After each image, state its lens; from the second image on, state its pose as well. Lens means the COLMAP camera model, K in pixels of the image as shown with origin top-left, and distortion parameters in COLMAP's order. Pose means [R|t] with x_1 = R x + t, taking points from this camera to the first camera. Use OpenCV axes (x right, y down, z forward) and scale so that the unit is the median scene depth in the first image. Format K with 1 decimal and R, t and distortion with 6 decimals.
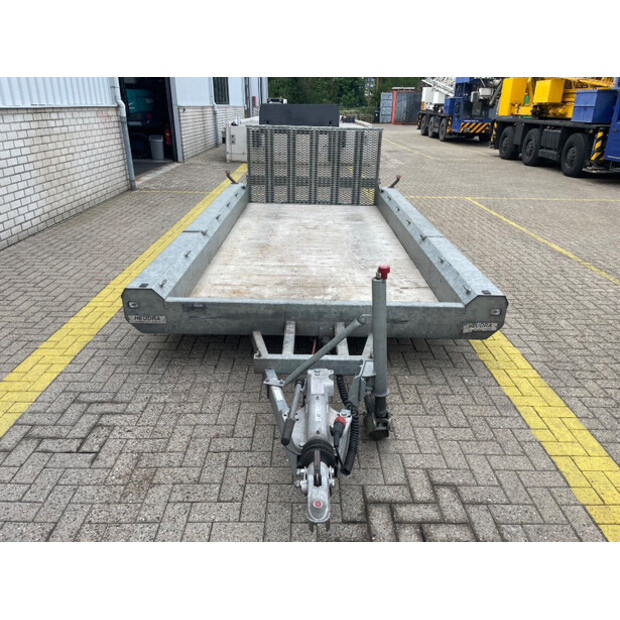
lens RADIAL K [[466.0, 0, 310.6], [0, 466.0, 309.8], [0, 0, 1]] dist [0.087100, -0.111327]
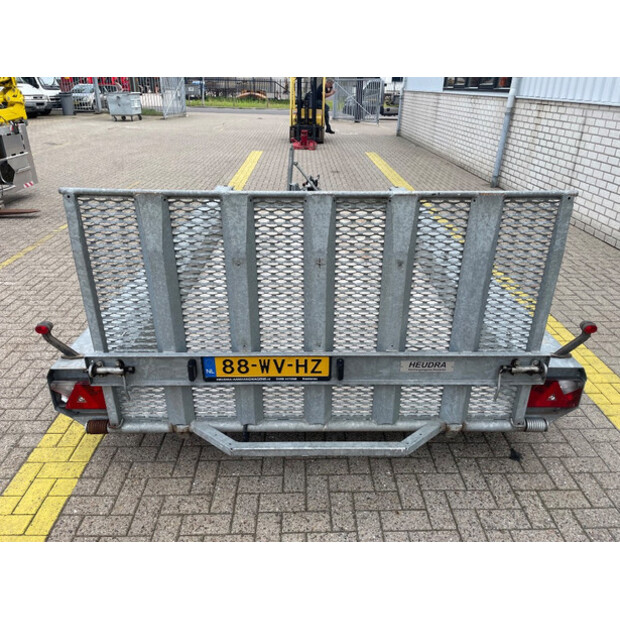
lens RADIAL K [[466.0, 0, 313.3], [0, 466.0, 303.1], [0, 0, 1]] dist [0.087100, -0.111327]
pose [[-0.999470, -0.021894, -0.024082, 0.031310], [-0.032545, 0.664911, 0.746213, -0.990110], [-0.000325, 0.746602, -0.665271, 2.215569]]
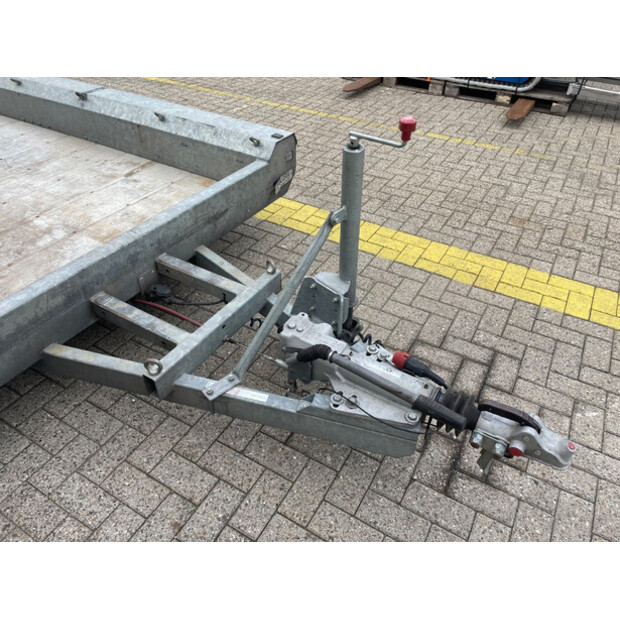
lens RADIAL K [[466.0, 0, 314.0], [0, 466.0, 308.0], [0, 0, 1]] dist [0.087100, -0.111327]
pose [[0.507501, -0.554707, 0.659350, -0.245604], [0.331256, 0.832013, 0.445000, -0.108236], [-0.795432, -0.007424, 0.605997, 0.371567]]
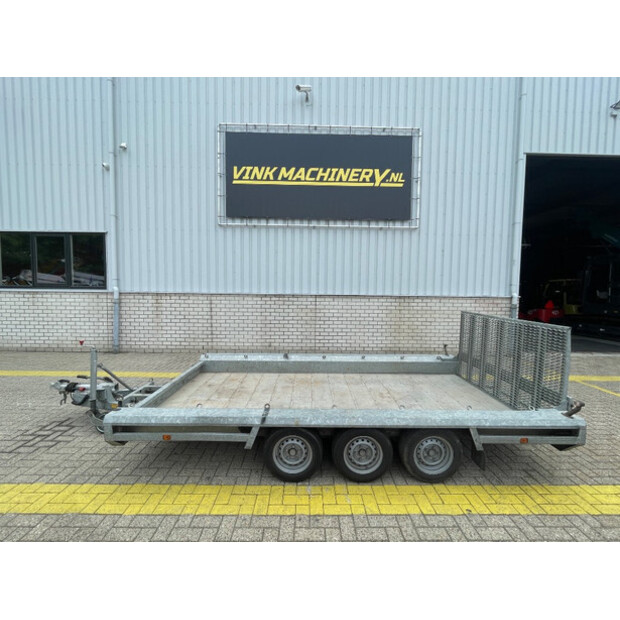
lens RADIAL K [[280.2, 0, 309.3], [0, 280.2, 308.9], [0, 0, 1]] dist [-0.004787, 0.000578]
pose [[0.000868, 0.056199, -0.998419, 1.005002], [-0.408009, 0.911555, 0.050955, -0.501668], [0.912978, 0.407320, 0.023721, 1.148127]]
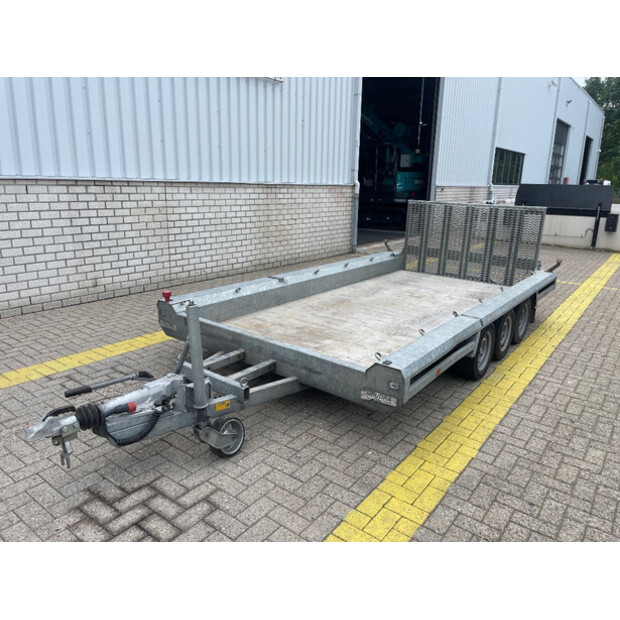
lens RADIAL K [[466.0, 0, 310.6], [0, 466.0, 311.0], [0, 0, 1]] dist [0.087100, -0.111327]
pose [[0.792266, 0.169329, -0.586210, 0.652212], [-0.255374, 0.964551, -0.066526, -0.029413], [0.554164, 0.202409, 0.807424, 0.093669]]
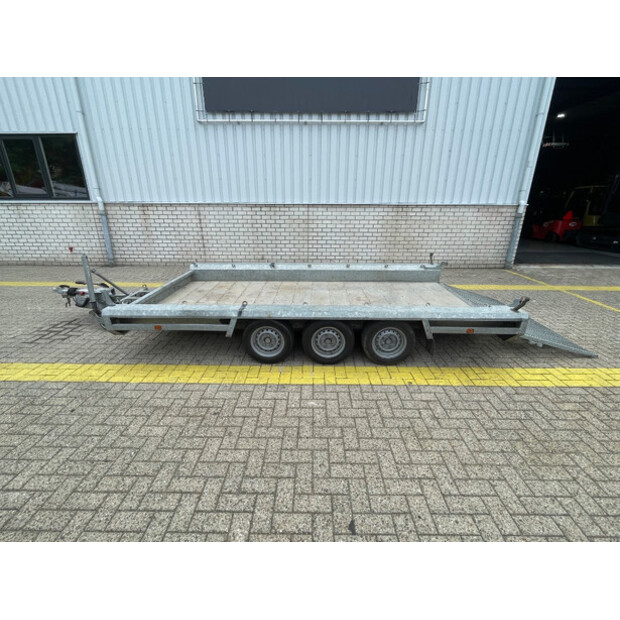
lens RADIAL K [[291.2, 0, 308.9], [0, 291.2, 308.4], [0, 0, 1]] dist [-0.002693, -0.000368]
pose [[-0.022714, 0.327776, -0.944482, 1.091896], [-0.400838, 0.862481, 0.308958, -0.511579], [0.915867, 0.385602, 0.111795, 1.253332]]
